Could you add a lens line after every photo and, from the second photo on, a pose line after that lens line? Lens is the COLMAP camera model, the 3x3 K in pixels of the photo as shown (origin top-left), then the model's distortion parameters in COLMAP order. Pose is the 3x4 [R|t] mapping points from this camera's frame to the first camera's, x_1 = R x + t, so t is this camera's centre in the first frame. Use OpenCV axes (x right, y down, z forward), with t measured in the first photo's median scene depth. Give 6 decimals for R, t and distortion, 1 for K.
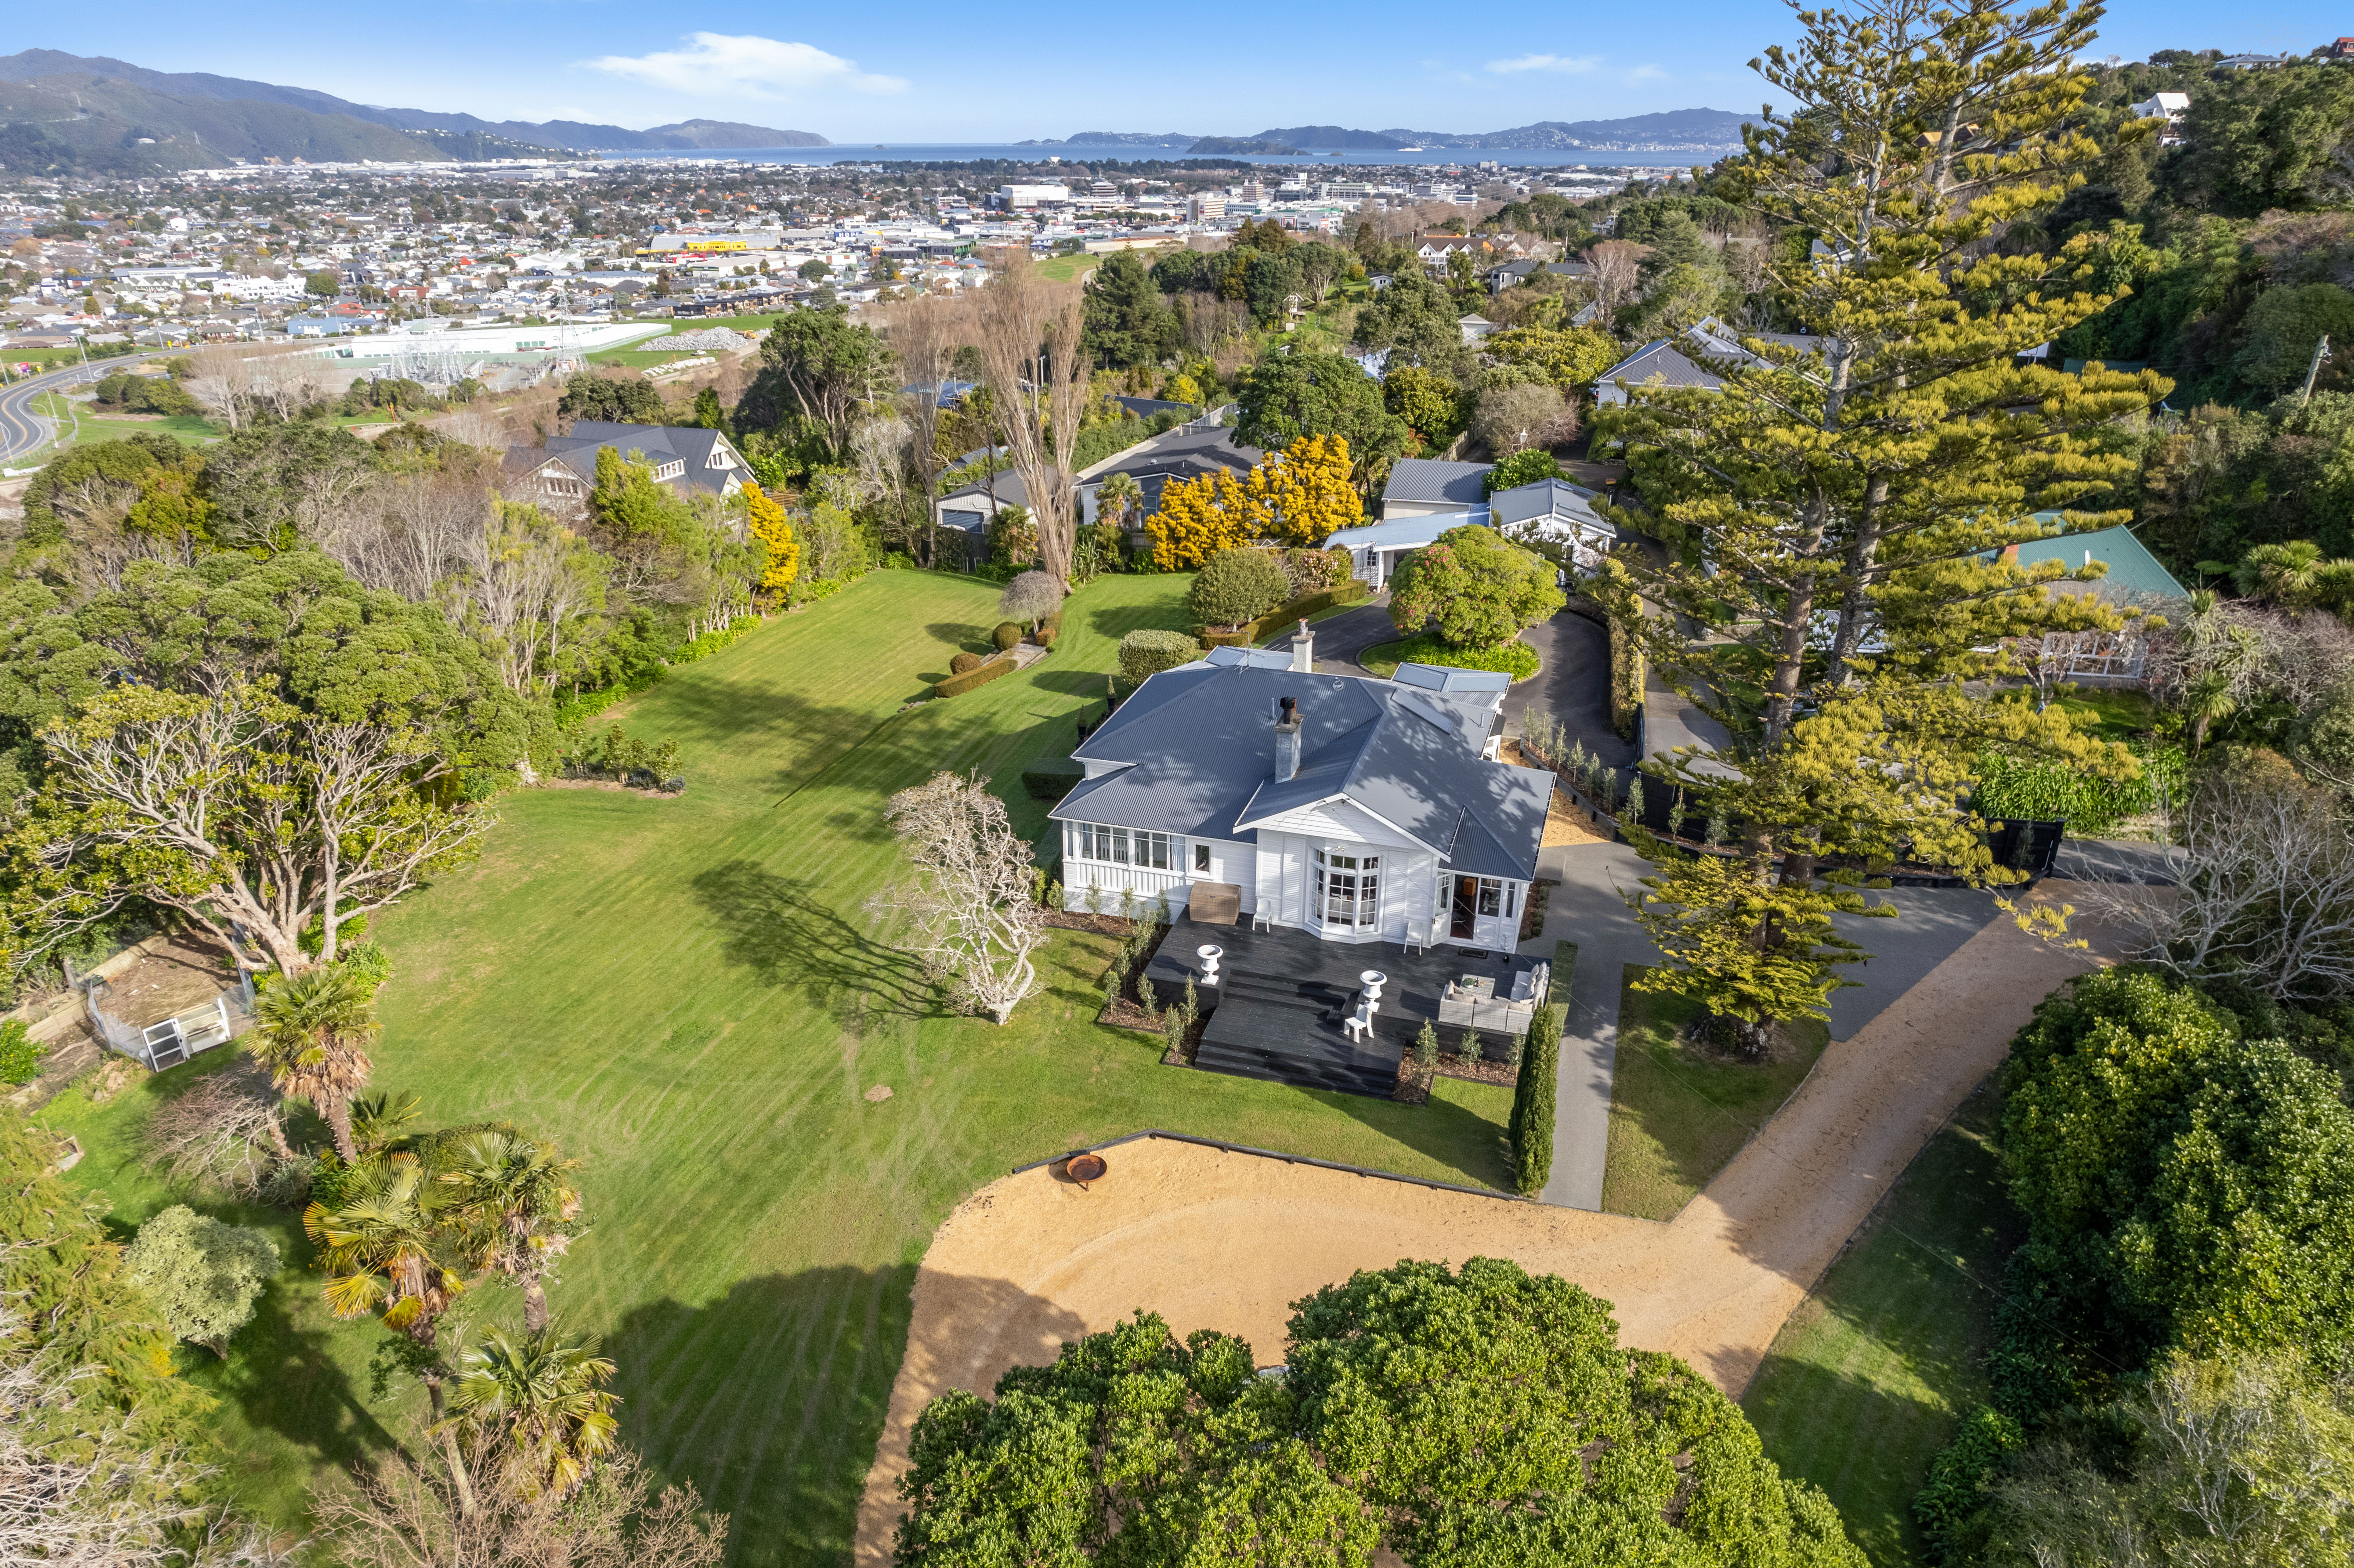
lens RADIAL K [[1566.8, 0, 1177.0], [0, 1566.8, 784.0], [0, 0, 1]] dist [-0.001853, 0.000315]
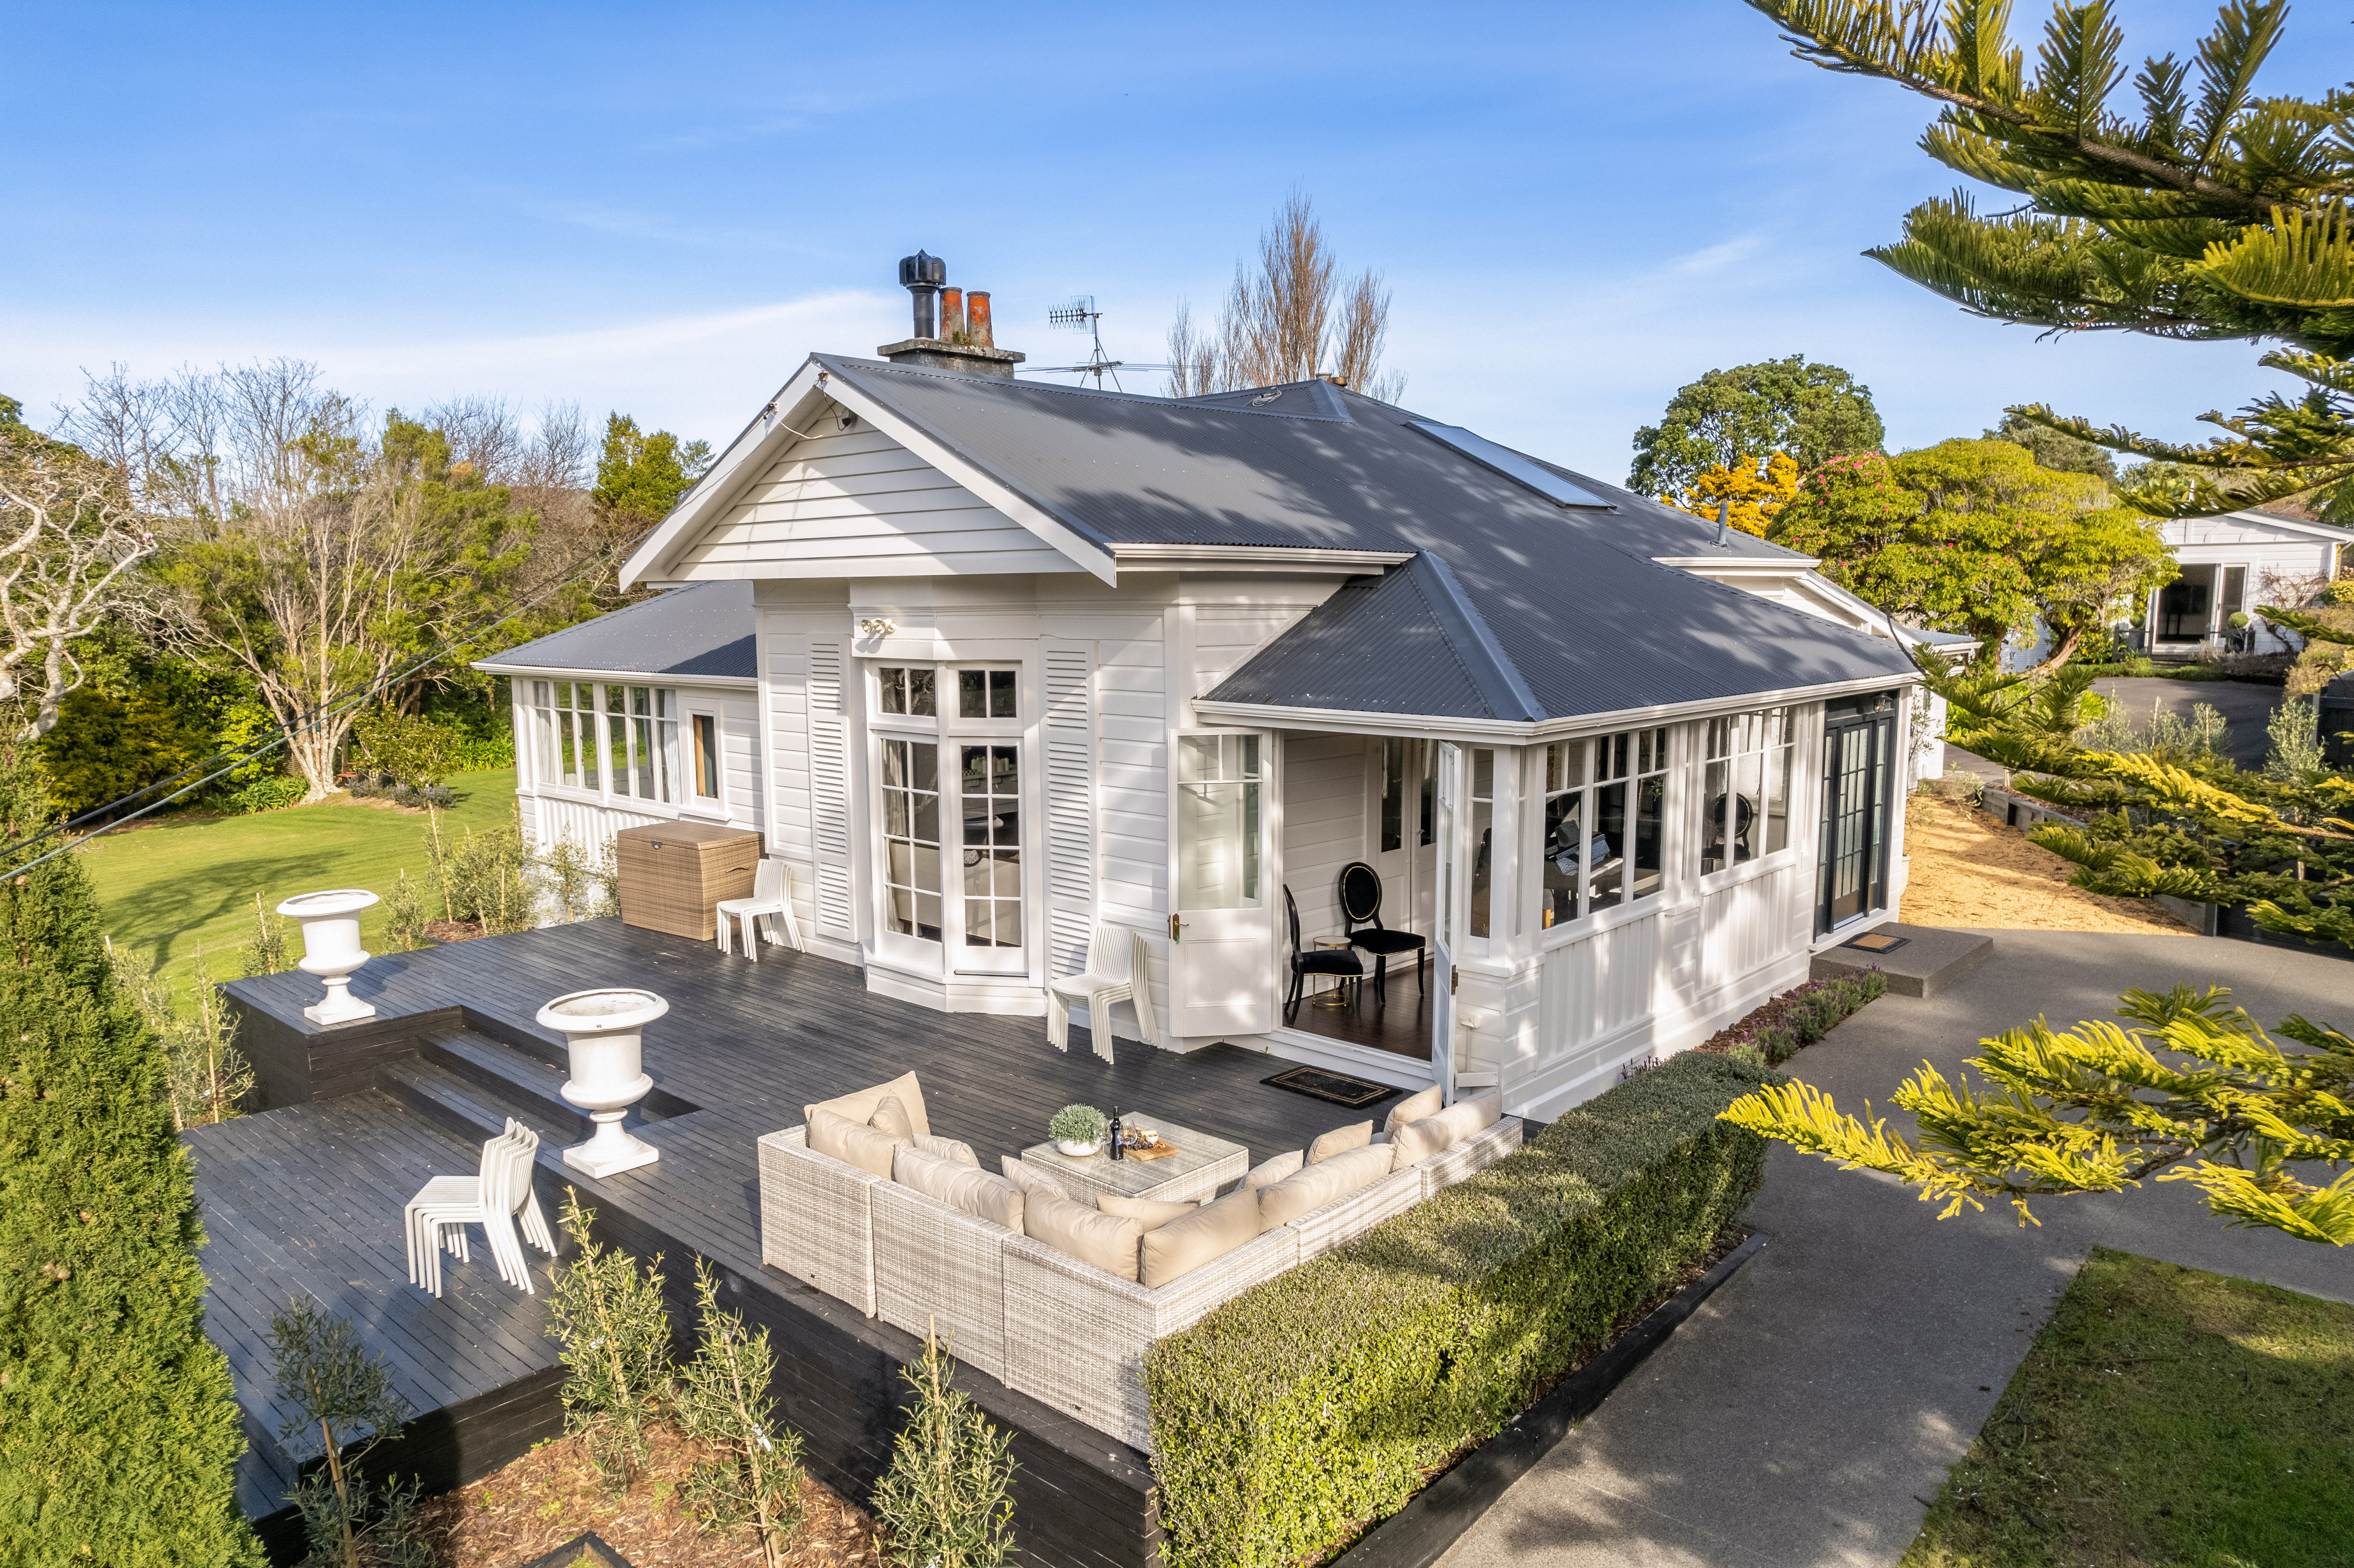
lens RADIAL K [[1536.1, 0, 1099.4], [0, 1536.1, 835.8], [0, 0, 1]] dist [-0.030007, 0.000215]
pose [[0.889983, 0.055394, -0.452617, 0.262911], [-0.155898, 0.969744, -0.187860, 0.121868], [0.428517, 0.237755, 0.871691, 0.779712]]
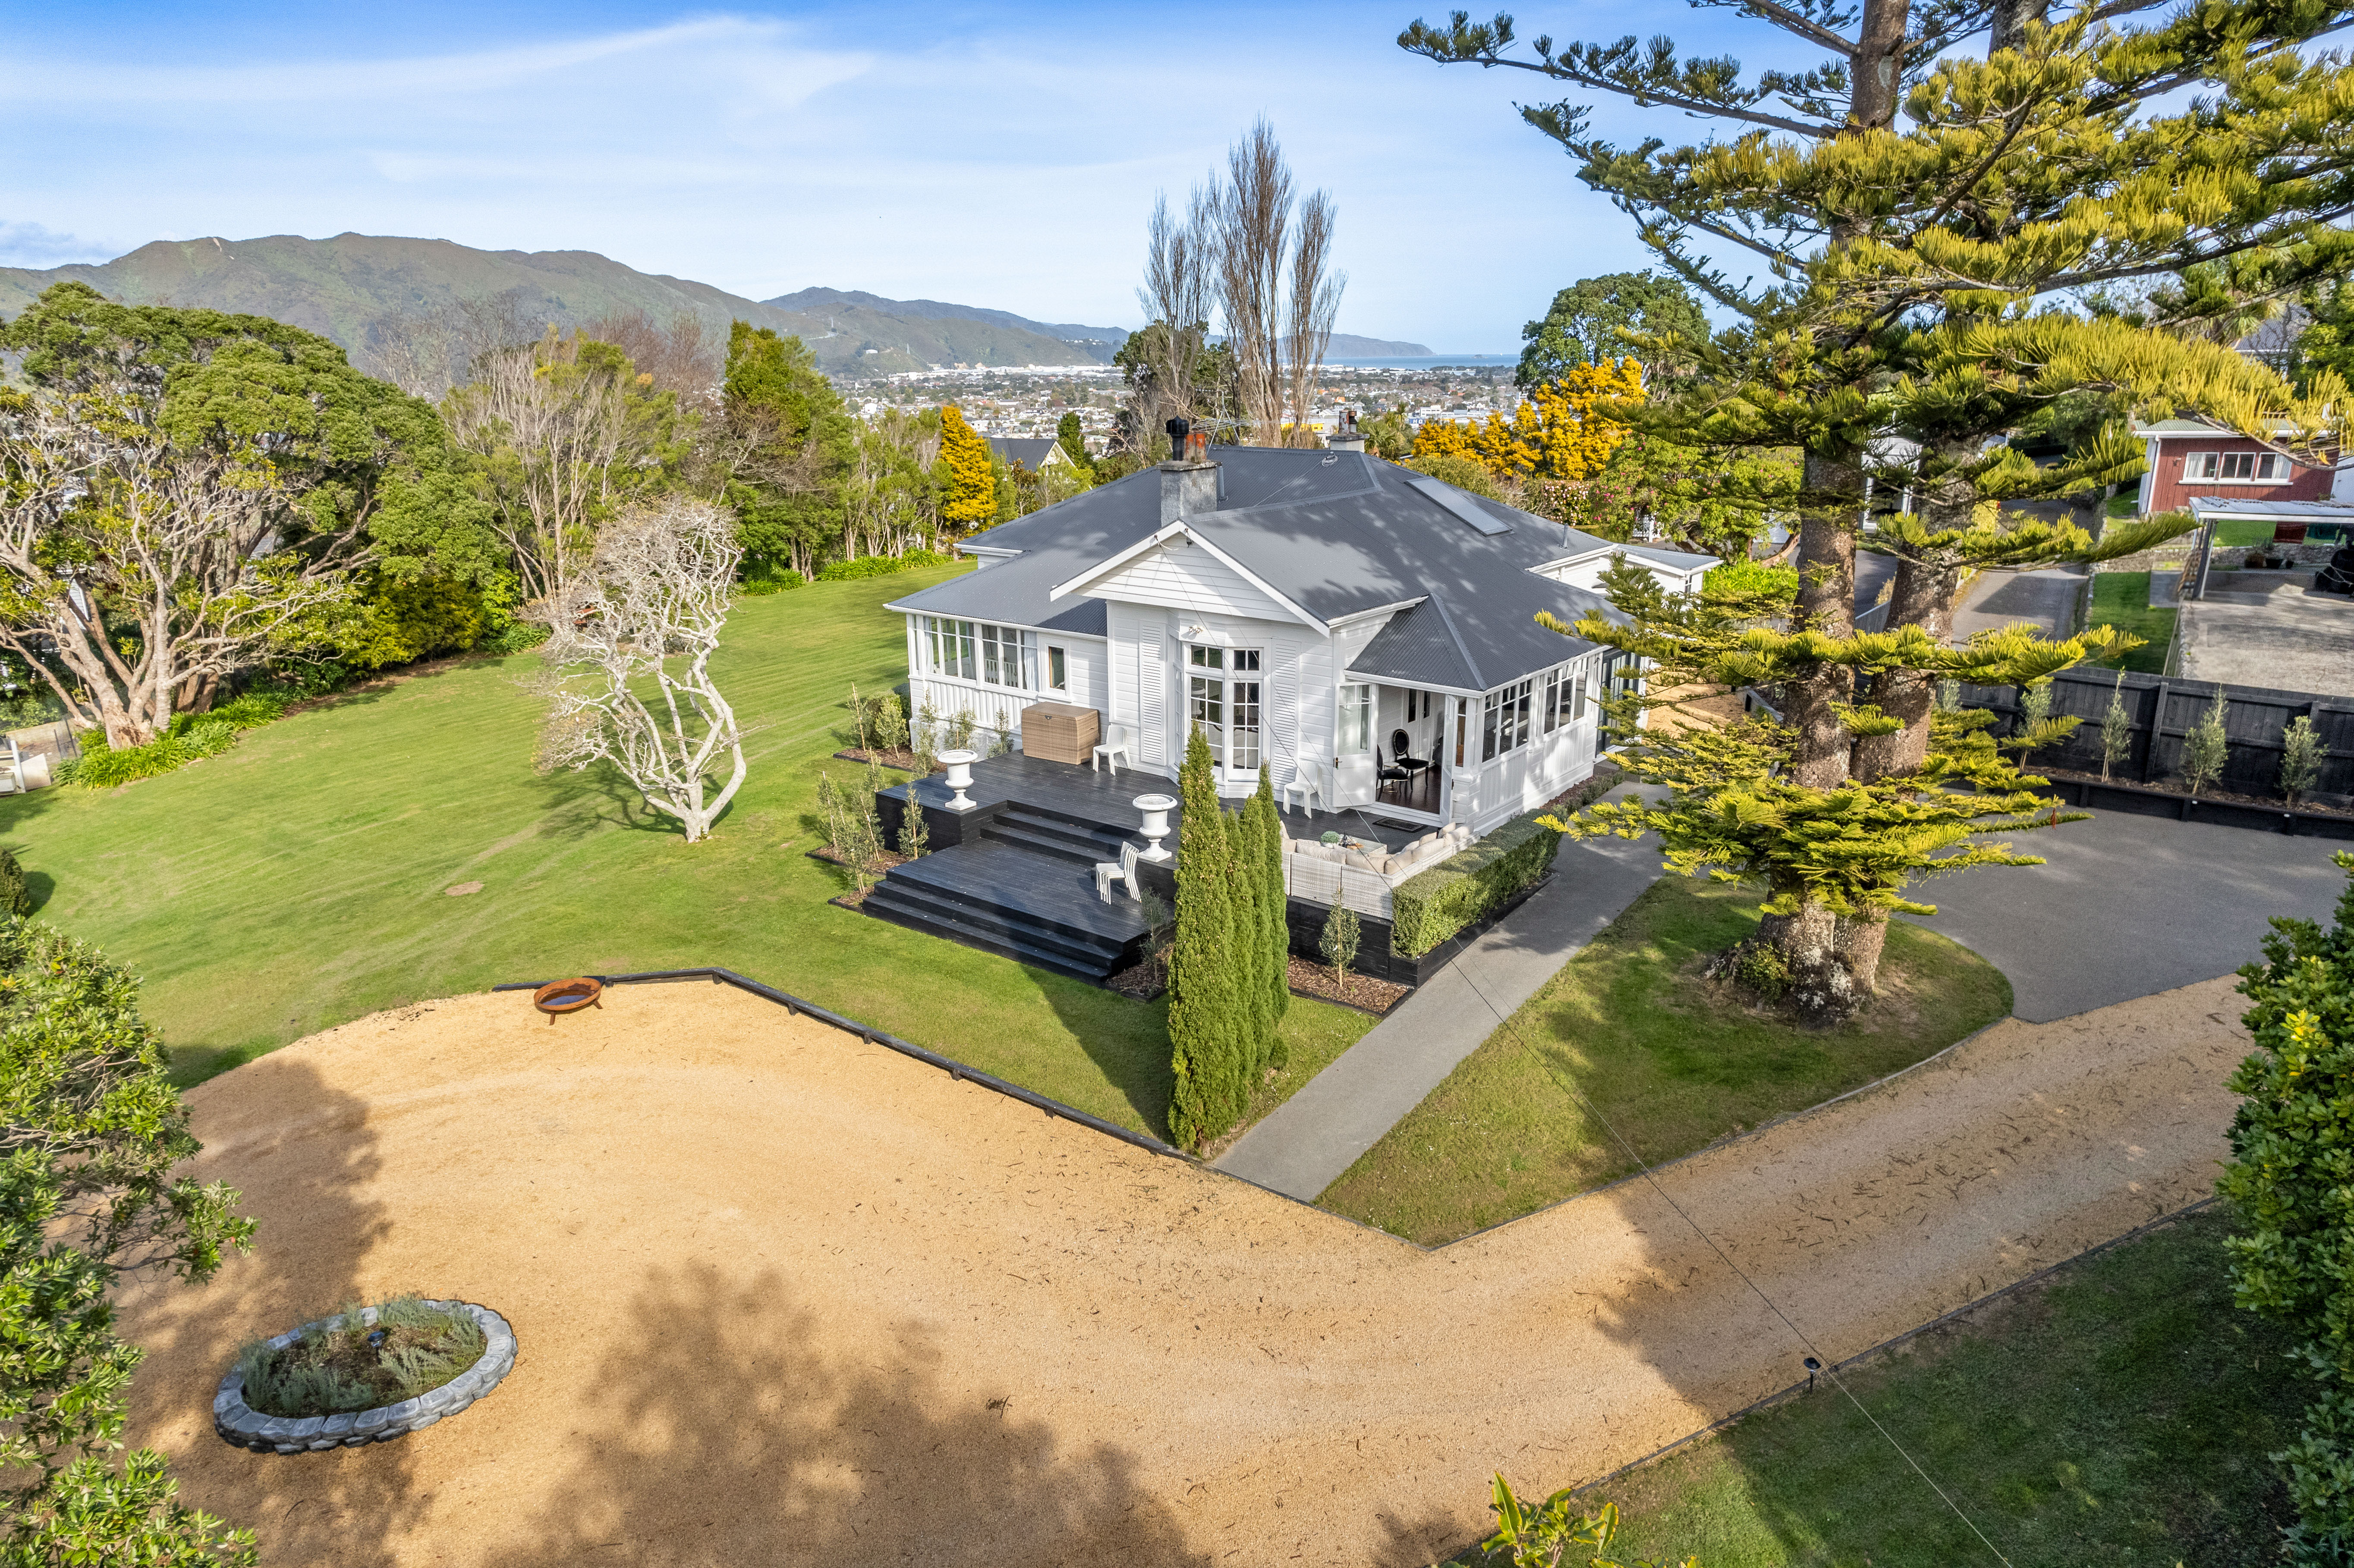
lens RADIAL K [[1566.7, 0, 1177.0], [0, 1566.7, 784.0], [0, 0, 1]] dist [-0.001853, 0.000315]
pose [[0.939631, 0.090266, -0.330070, 0.308818], [-0.125931, 0.988104, -0.088273, 0.158643], [0.318176, 0.124510, 0.939820, 0.404959]]
